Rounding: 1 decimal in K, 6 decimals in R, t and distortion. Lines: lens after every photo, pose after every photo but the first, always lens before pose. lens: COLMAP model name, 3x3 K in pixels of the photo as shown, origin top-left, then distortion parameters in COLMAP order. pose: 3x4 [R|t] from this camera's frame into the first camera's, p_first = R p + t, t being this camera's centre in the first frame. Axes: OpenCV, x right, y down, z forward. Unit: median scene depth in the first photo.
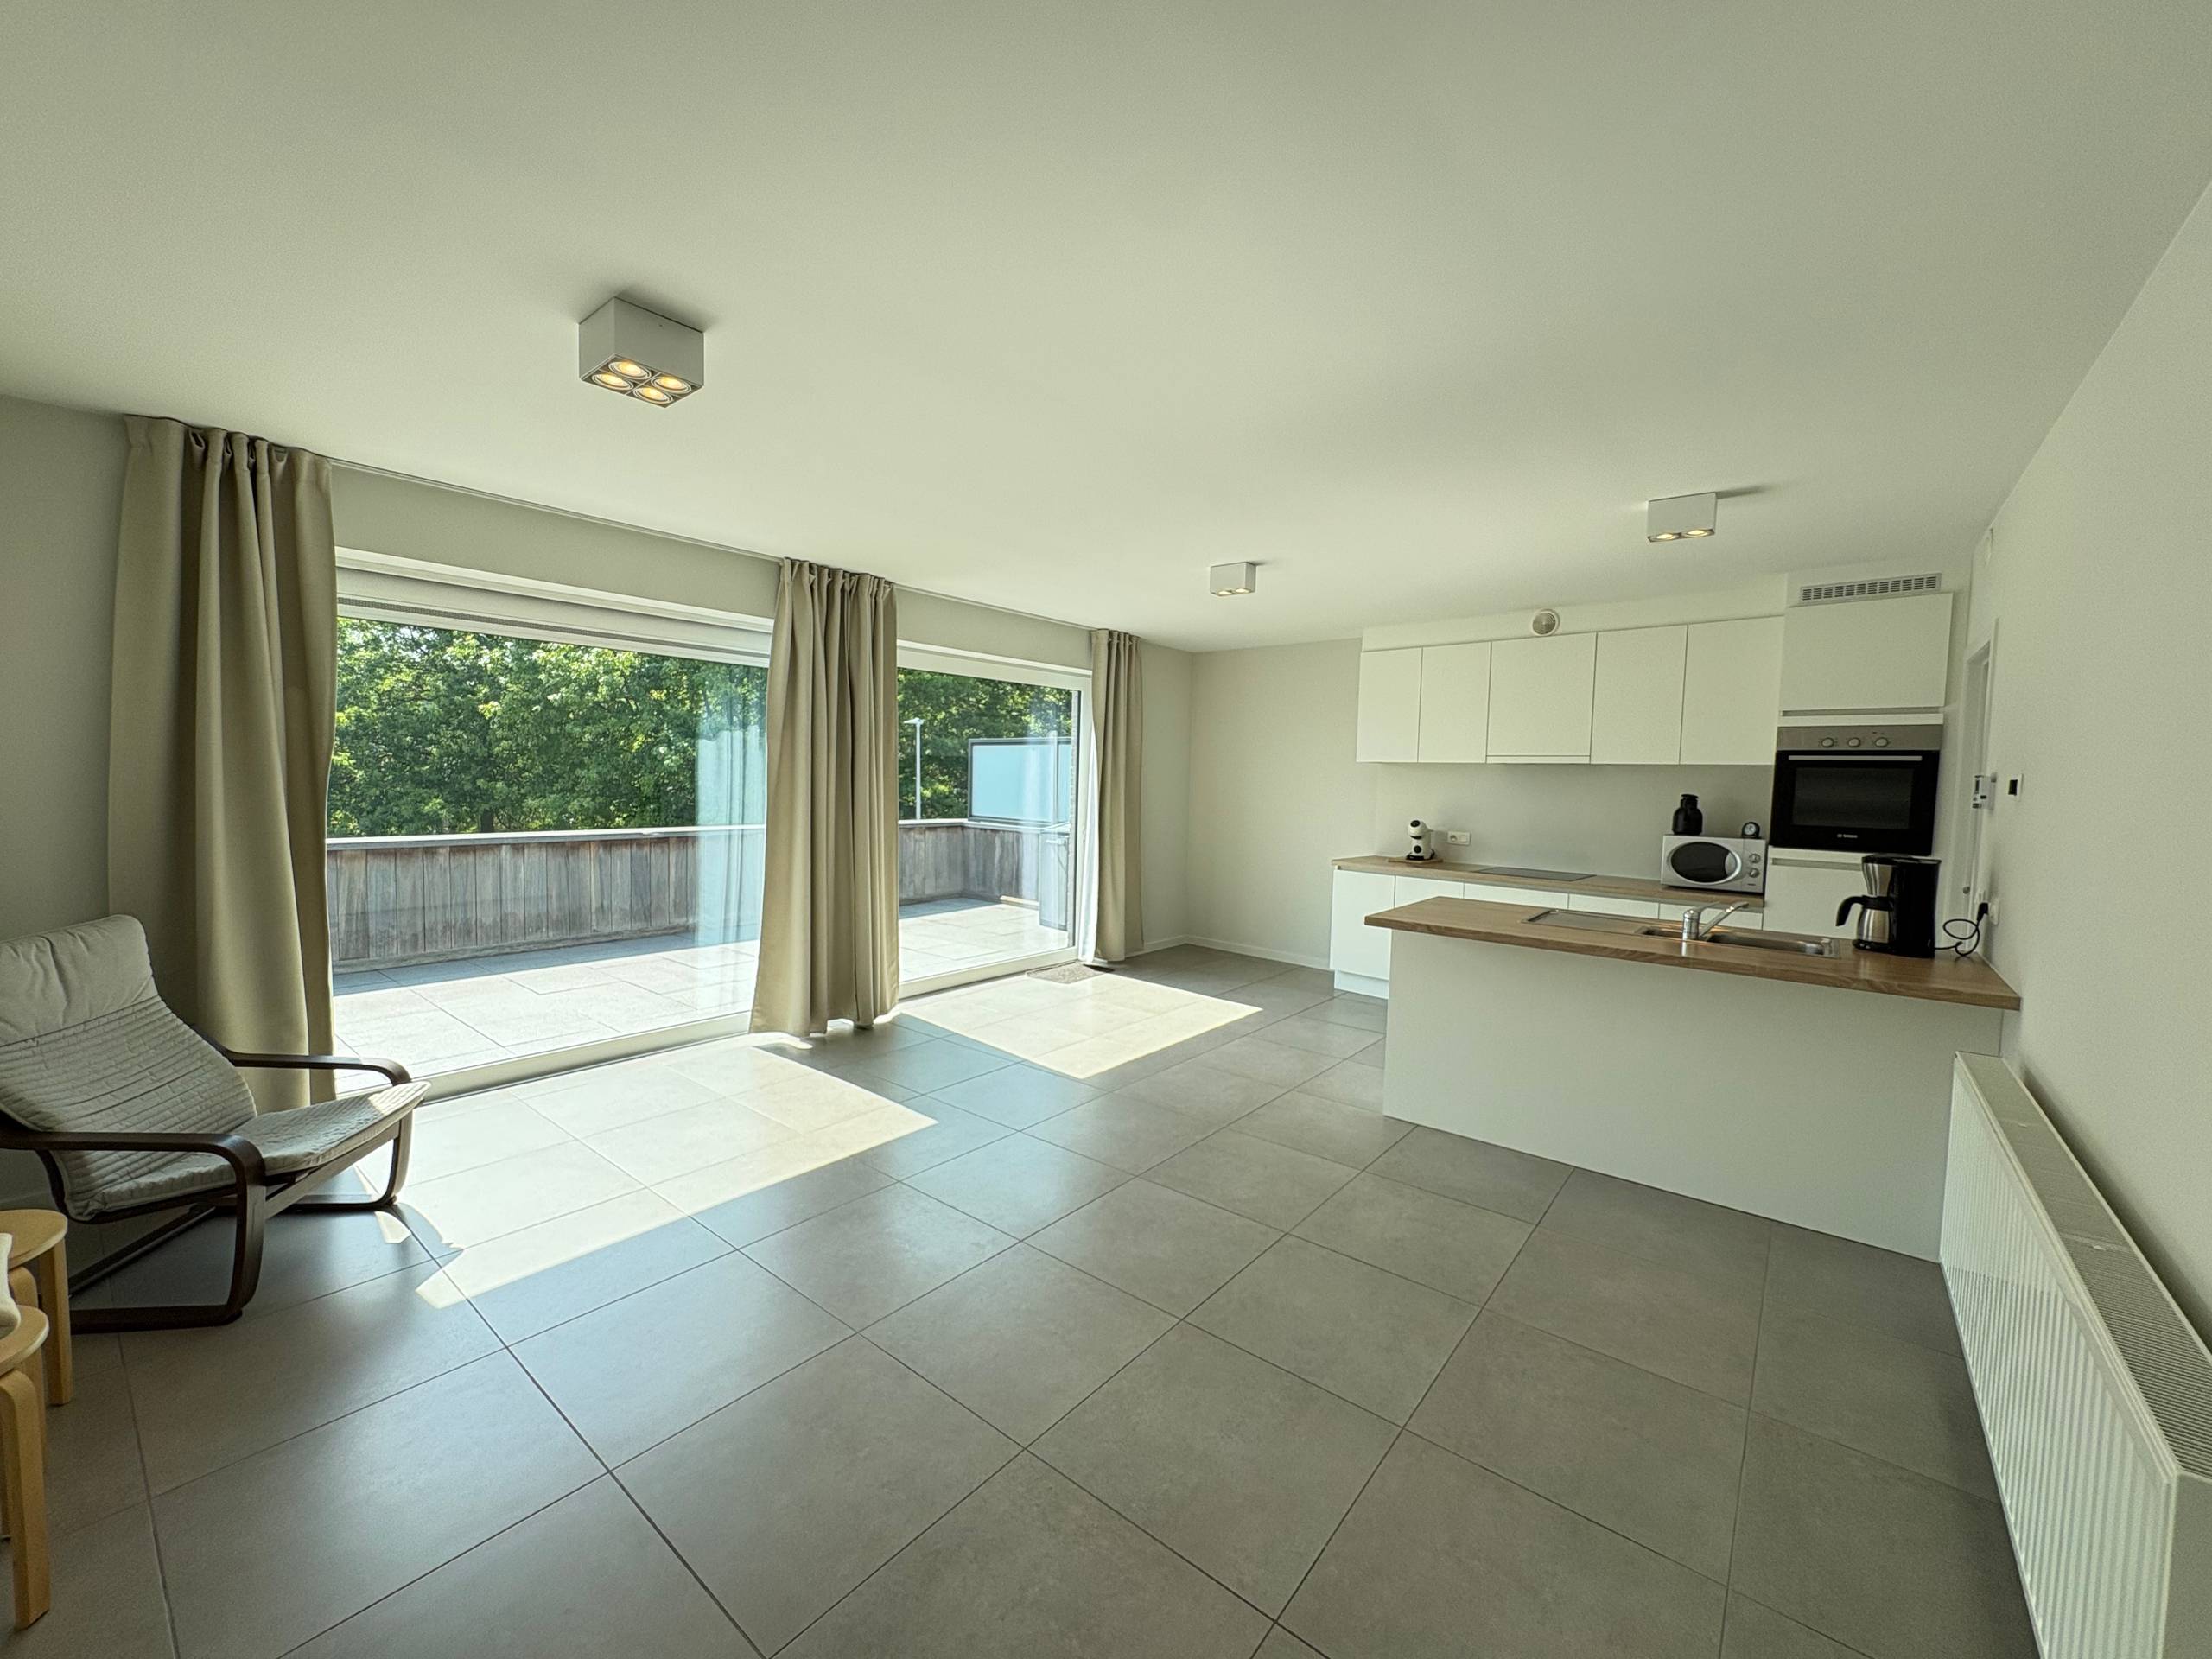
lens RADIAL K [[880.2, 0, 1106.0], [0, 880.2, 829.5], [0, 0, 1]] dist [-0.001348, -0.000009]
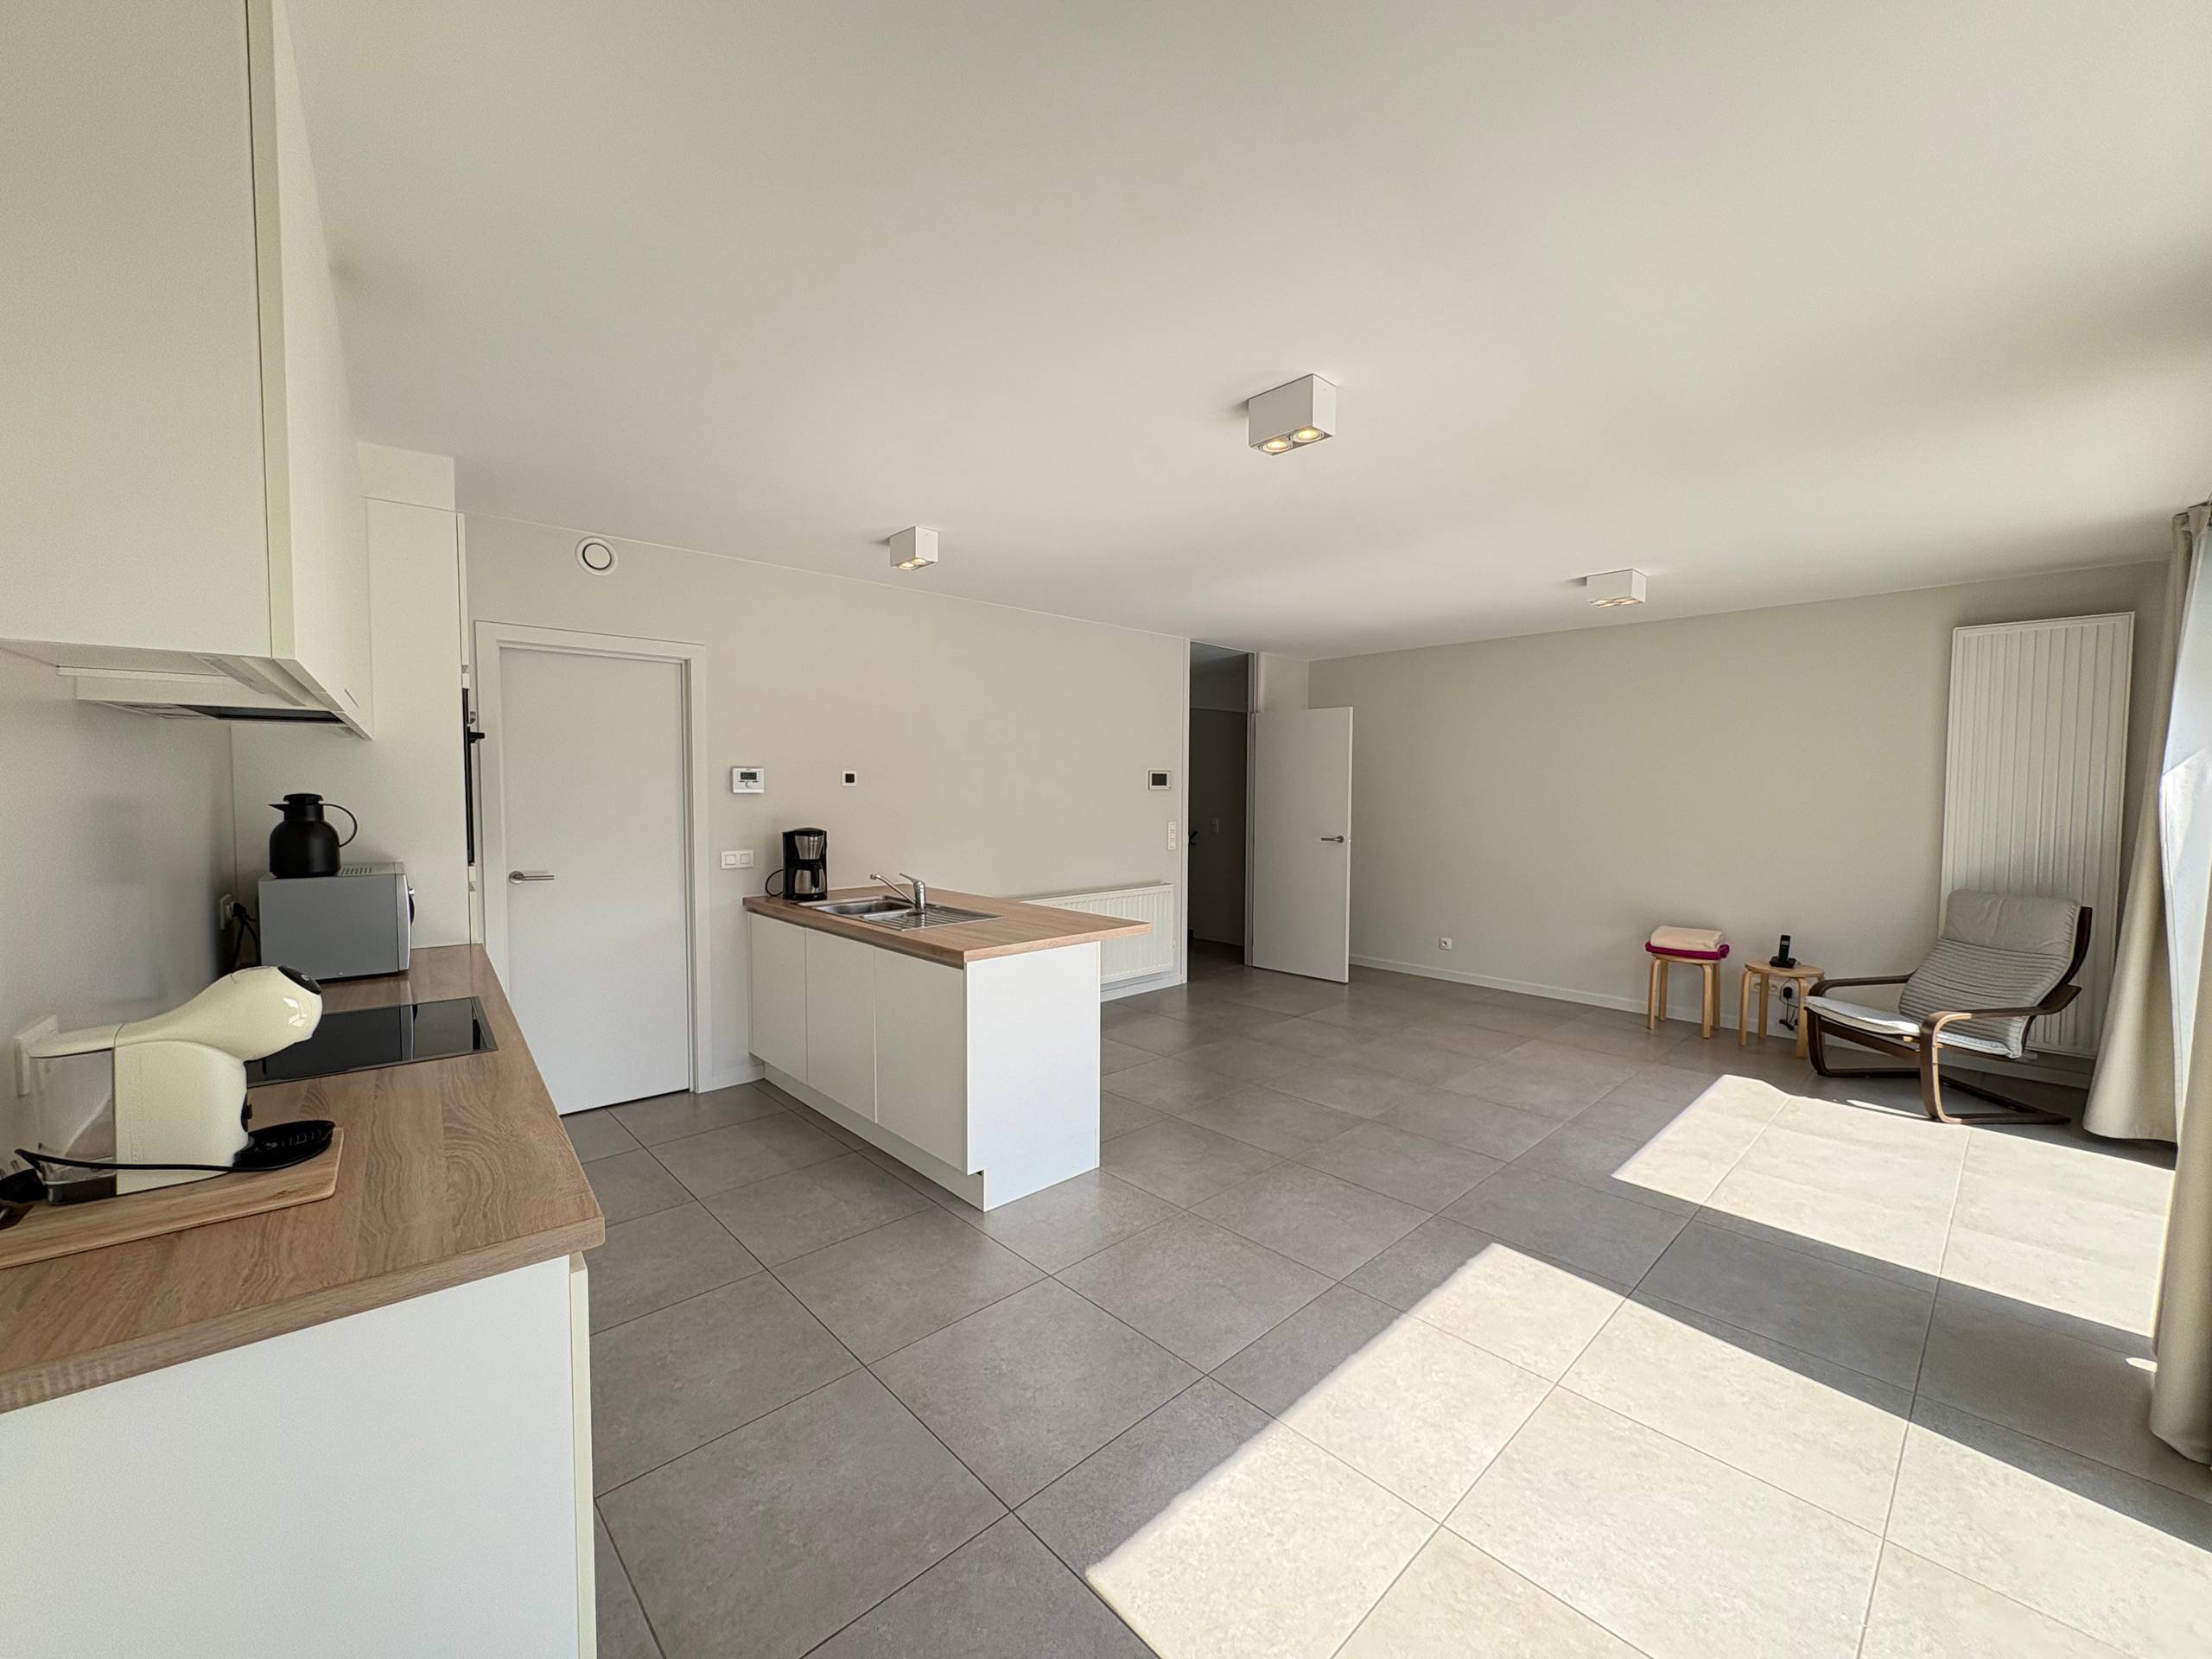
lens RADIAL K [[880.2, 0, 1106.0], [0, 880.2, 829.5], [0, 0, 1]] dist [-0.001348, -0.000009]
pose [[-0.990807, -0.032885, 0.131227, 0.168843], [-0.017671, 0.993155, 0.115456, -0.088293], [-0.134126, 0.112076, -0.984606, 1.495952]]
